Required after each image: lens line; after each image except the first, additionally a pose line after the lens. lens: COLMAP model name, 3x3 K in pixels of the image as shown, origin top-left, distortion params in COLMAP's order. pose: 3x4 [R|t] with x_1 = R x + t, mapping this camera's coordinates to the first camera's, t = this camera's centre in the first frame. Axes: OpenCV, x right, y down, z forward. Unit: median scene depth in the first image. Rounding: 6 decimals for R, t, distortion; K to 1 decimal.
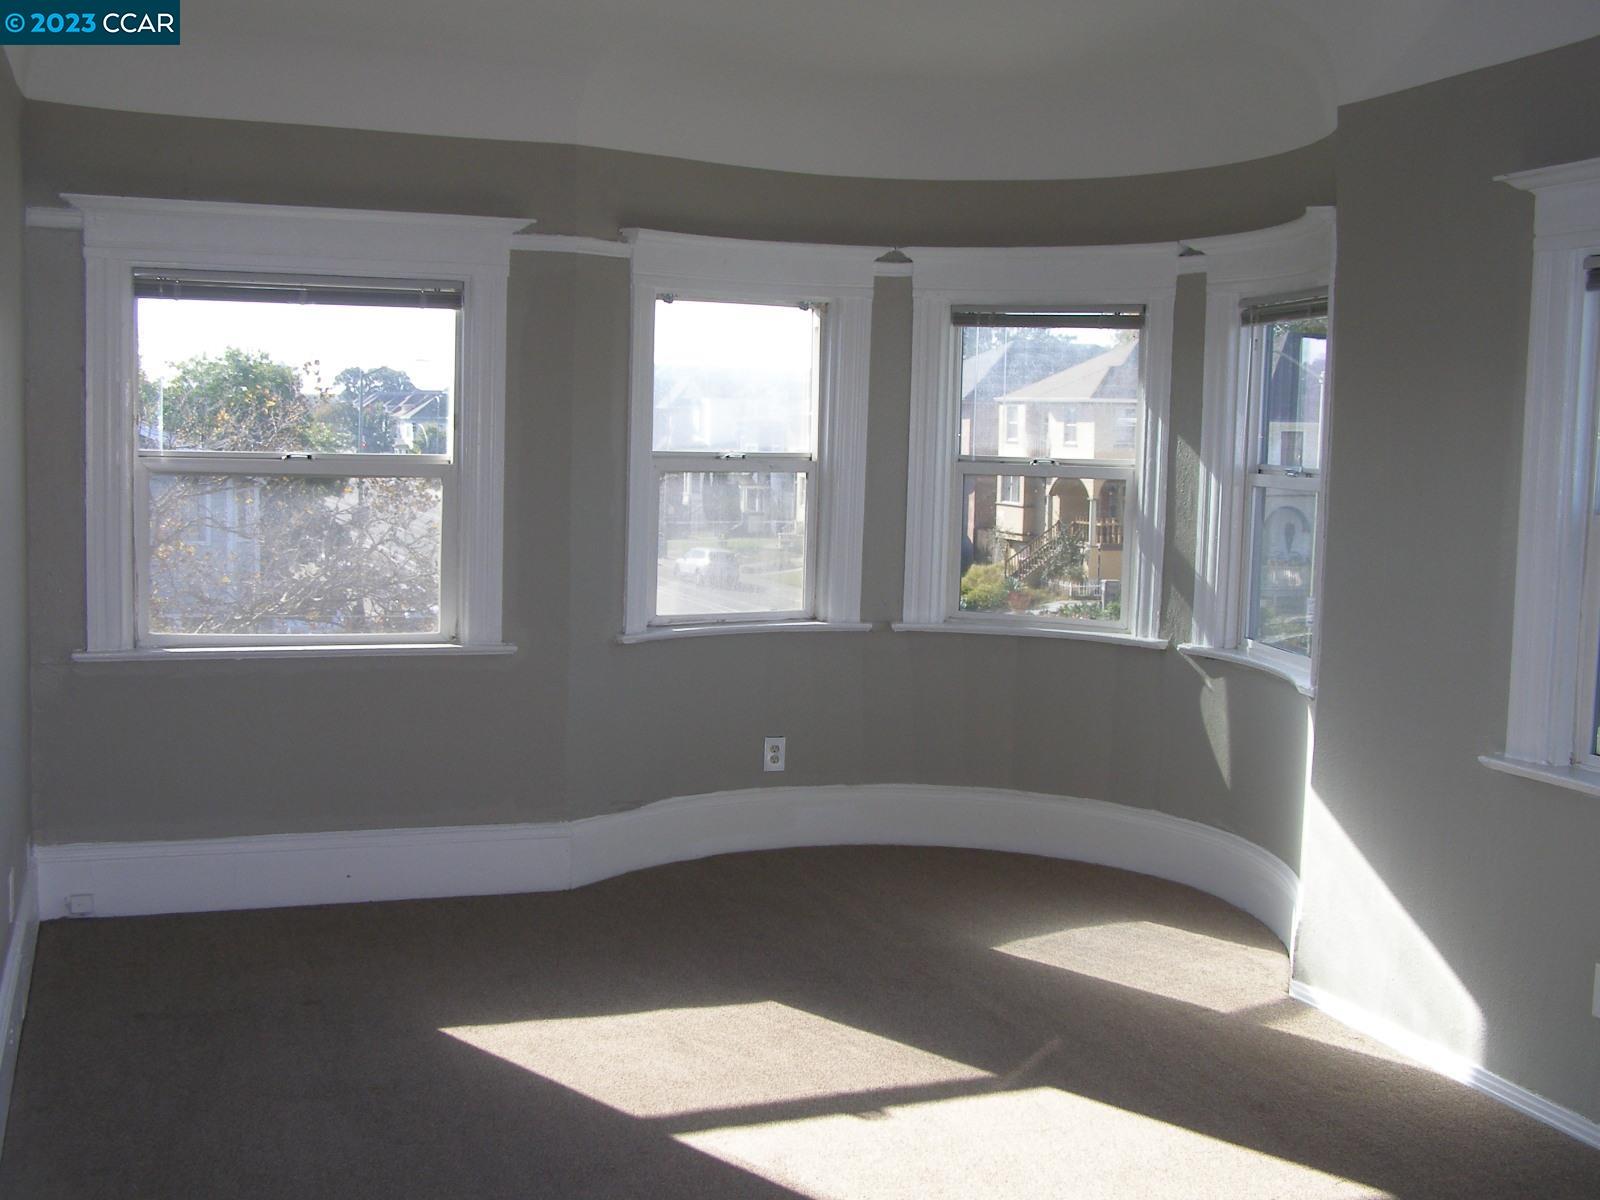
lens RADIAL K [[1780.0, 0, 772.8], [0, 1780.0, 617.2], [0, 0, 1]] dist [-0.215340, 0.355024]
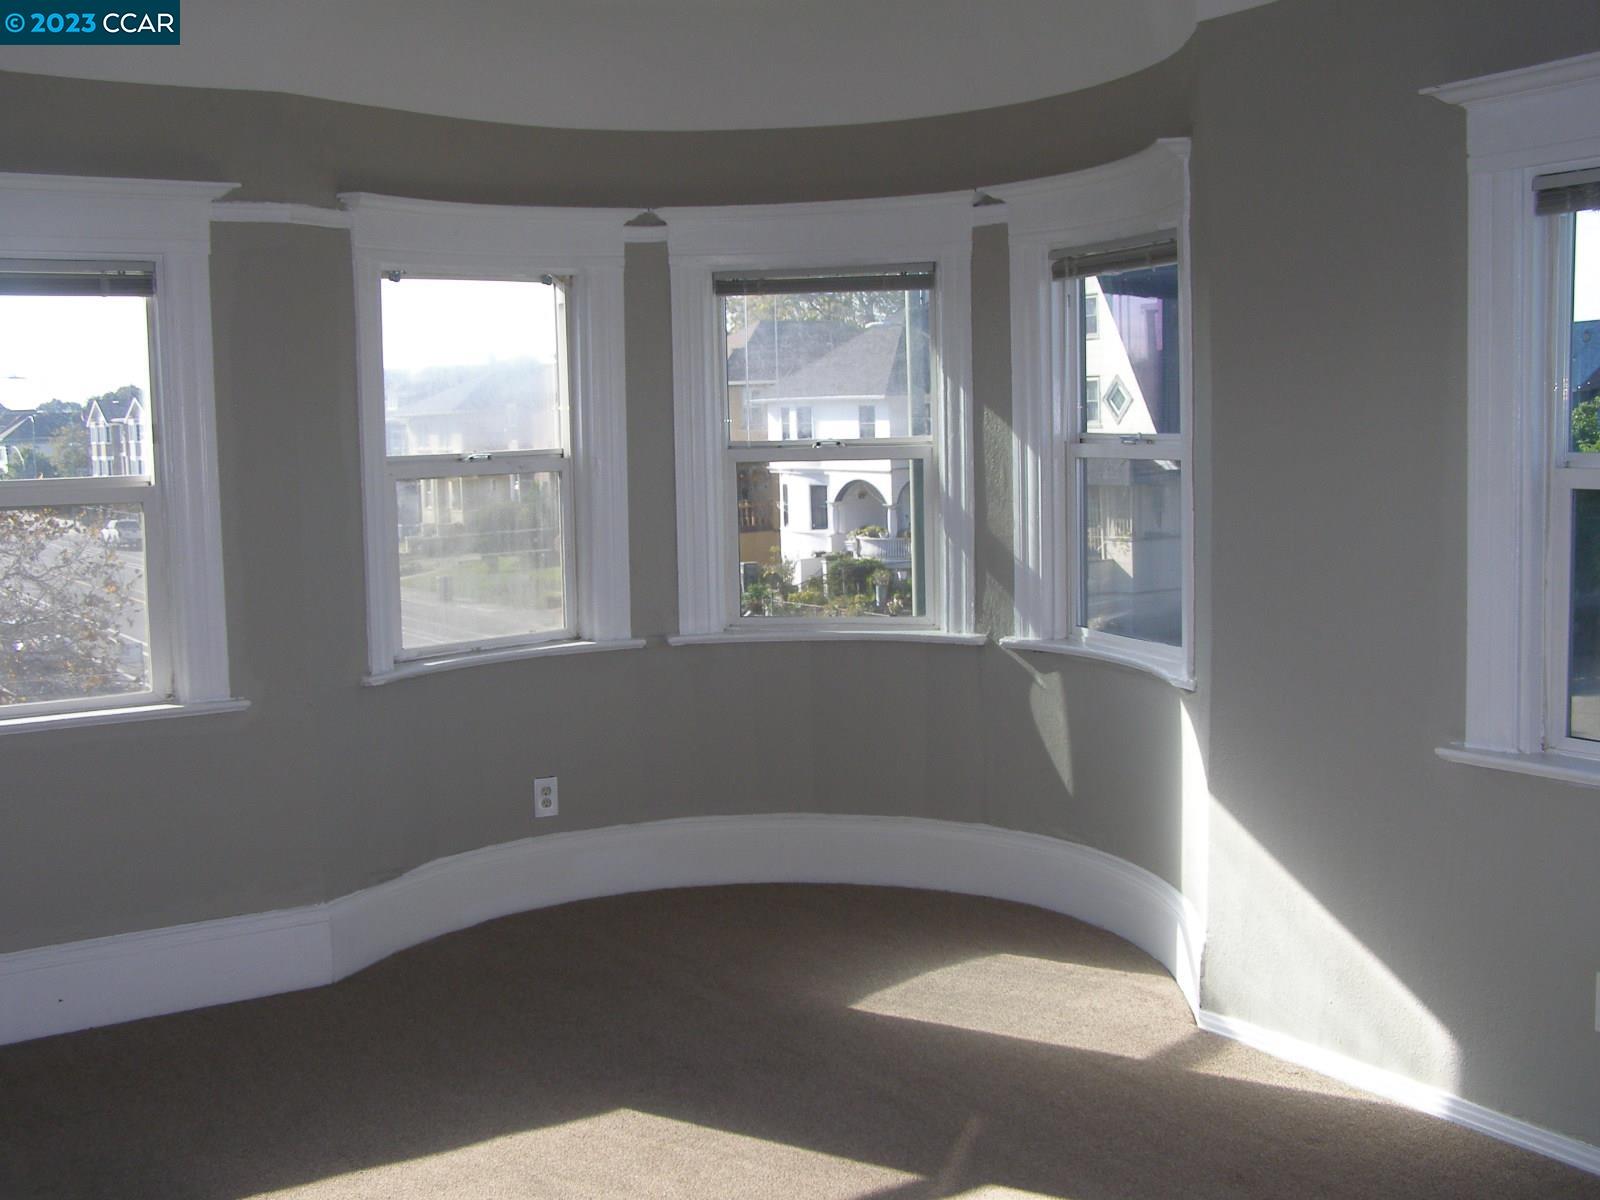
lens RADIAL K [[1780.0, 0, 772.8], [0, 1780.0, 617.2], [0, 0, 1]] dist [-0.215340, 0.355024]
pose [[0.975634, -0.071298, 0.207498, -0.071188], [0.070301, 0.997451, 0.012184, -0.014929], [-0.207838, 0.002700, 0.978160, 0.145078]]
